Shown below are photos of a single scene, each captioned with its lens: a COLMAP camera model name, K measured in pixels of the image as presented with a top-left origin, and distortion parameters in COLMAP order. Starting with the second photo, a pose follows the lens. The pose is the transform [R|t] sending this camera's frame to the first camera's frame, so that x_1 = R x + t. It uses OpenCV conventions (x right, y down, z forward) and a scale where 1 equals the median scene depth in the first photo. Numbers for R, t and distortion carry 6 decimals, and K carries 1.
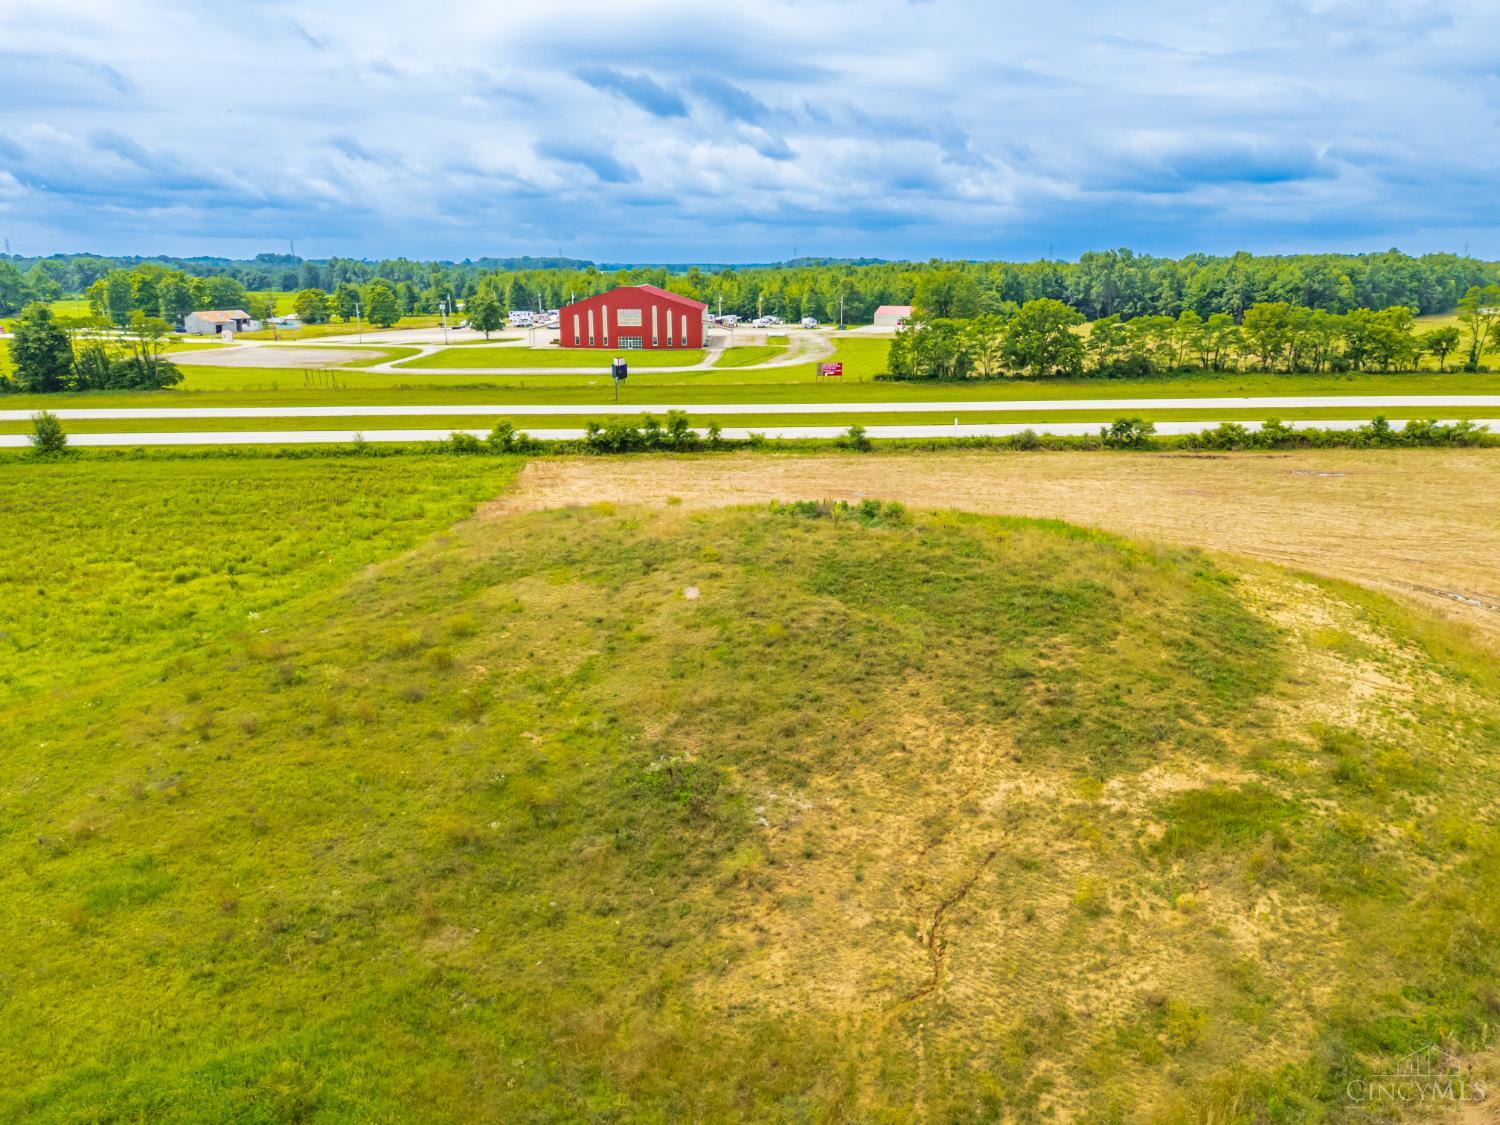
lens RADIAL K [[1101.7, 0, 750.0], [0, 1101.7, 562.5], [0, 0, 1]] dist [0.074054, -0.068685]
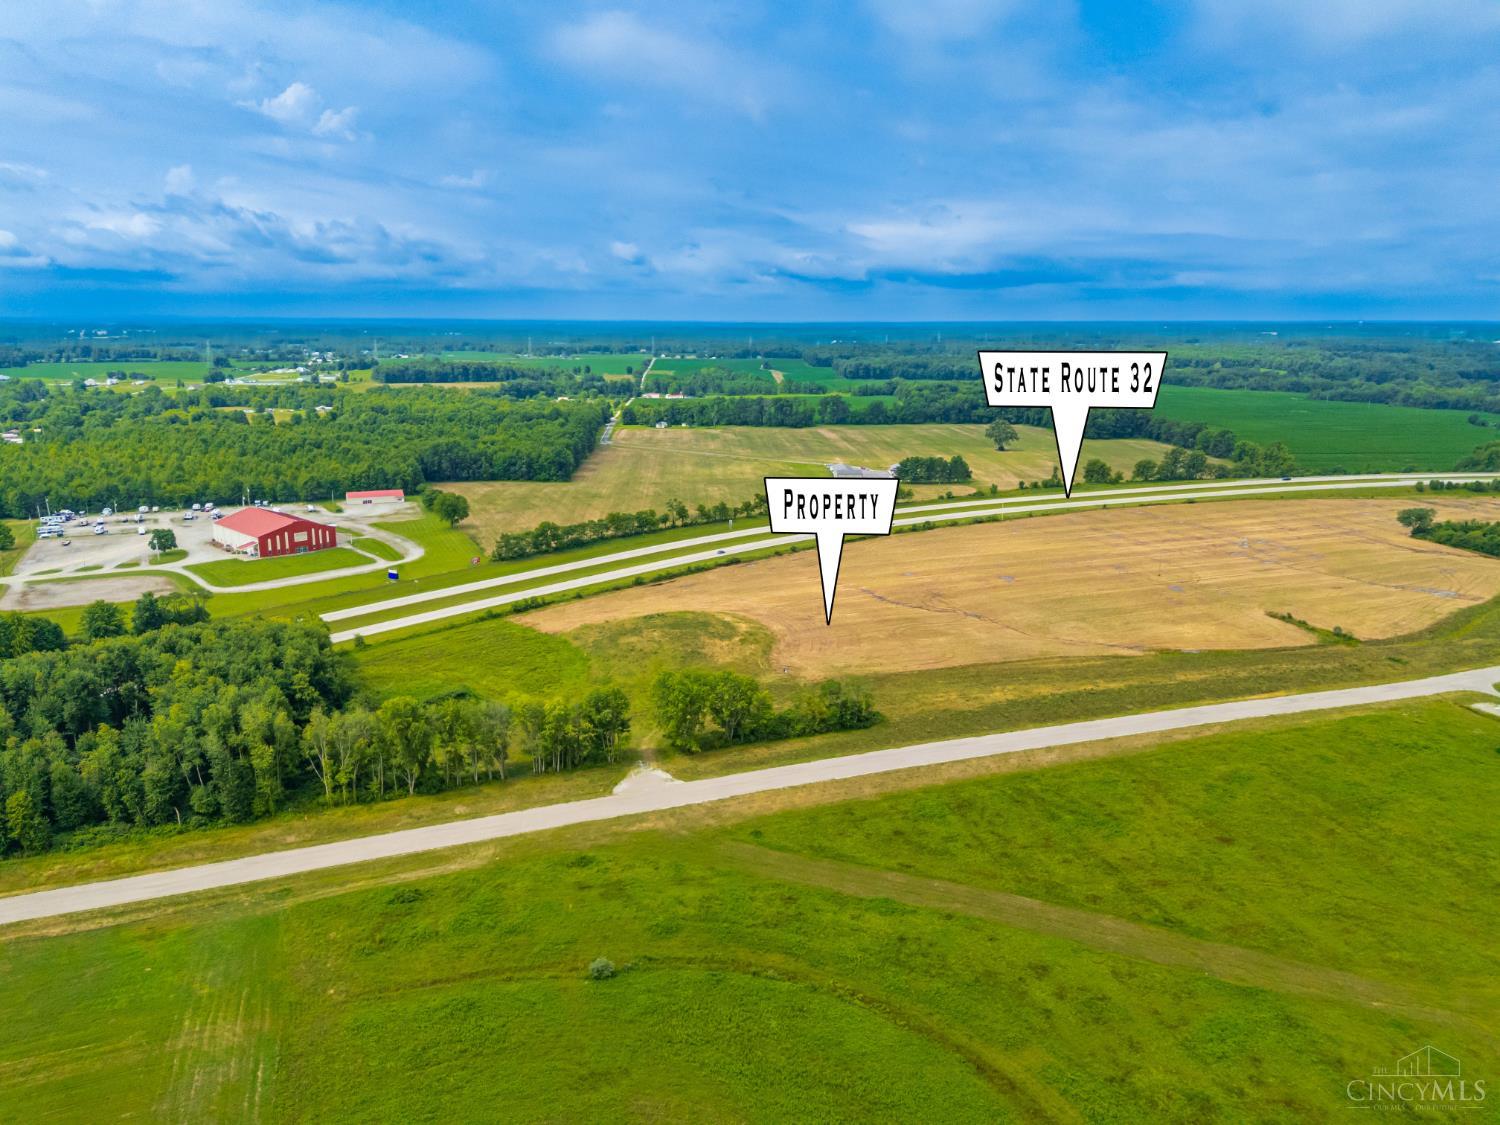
lens RADIAL K [[1088.2, 0, 752.0], [0, 1088.2, 611.4], [0, 0, 1]] dist [0.077451, -0.076176]
pose [[0.713448, -0.181771, 0.676720, -1.211483], [0.177830, 0.981118, 0.076053, -0.150464], [-0.677767, 0.066081, 0.732301, -1.228191]]
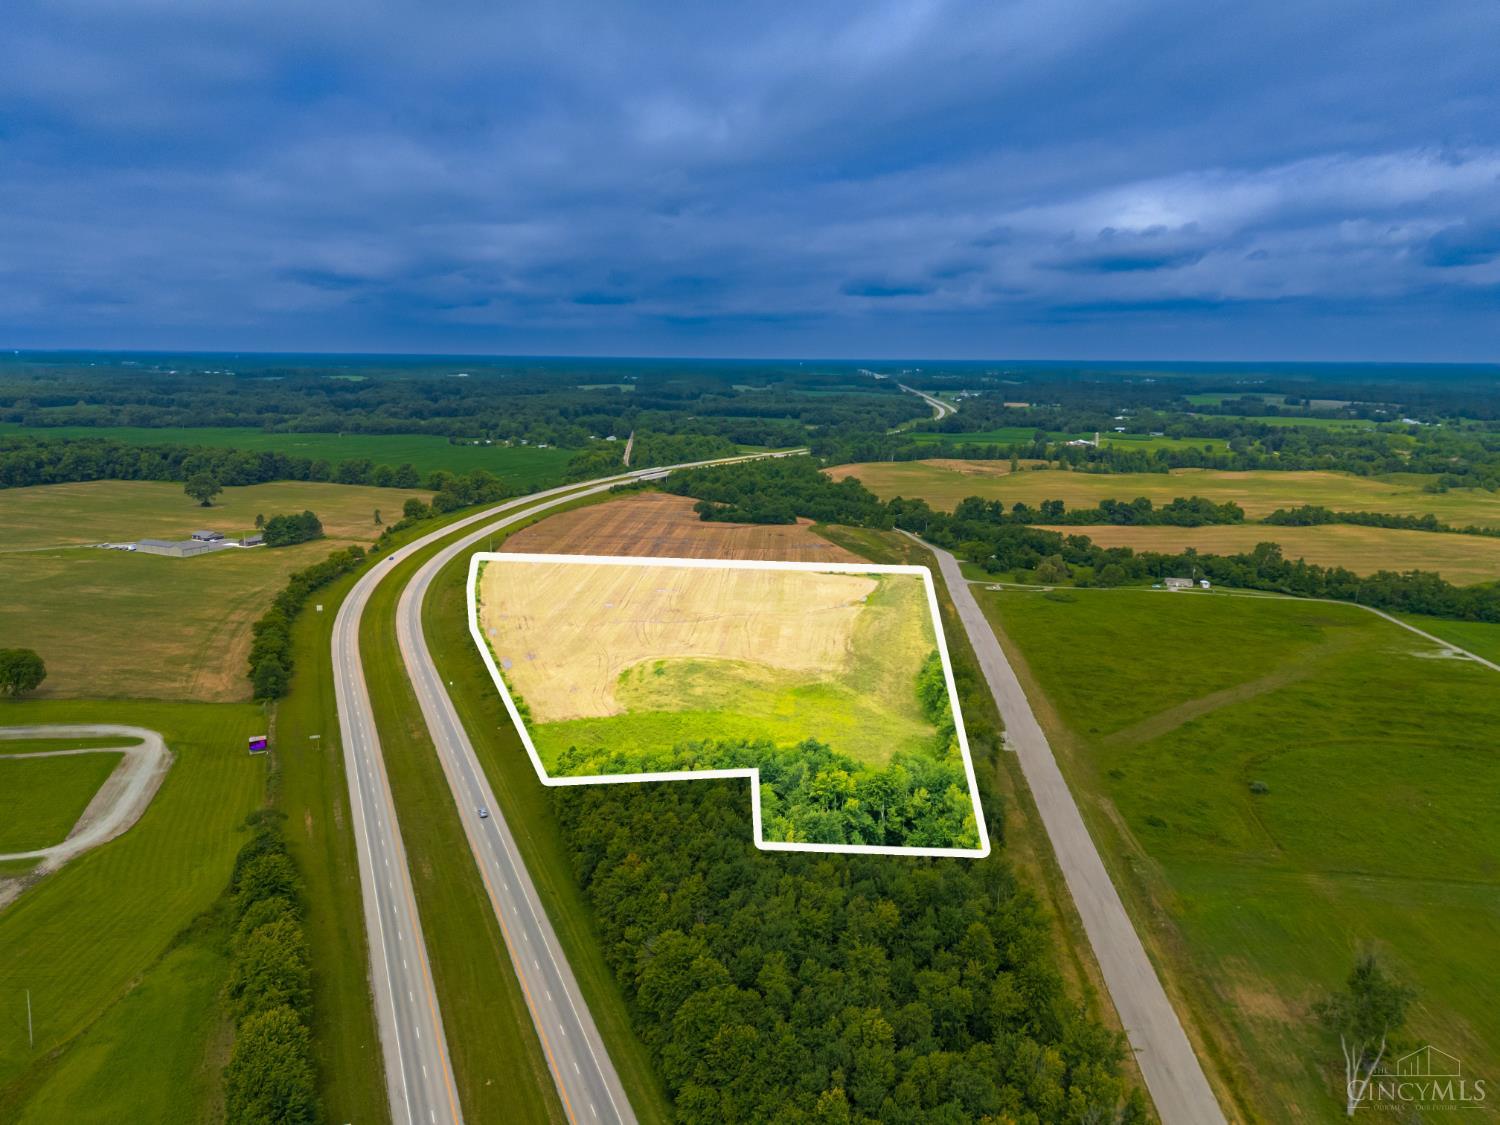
lens RADIAL K [[1101.7, 0, 750.0], [0, 1101.7, 562.5], [0, 0, 1]] dist [0.074054, -0.068685]
pose [[-0.306770, -0.182653, 0.934093, -1.985916], [0.239011, 0.935181, 0.261361, -0.734788], [-0.921285, 0.303437, -0.243229, 0.682450]]
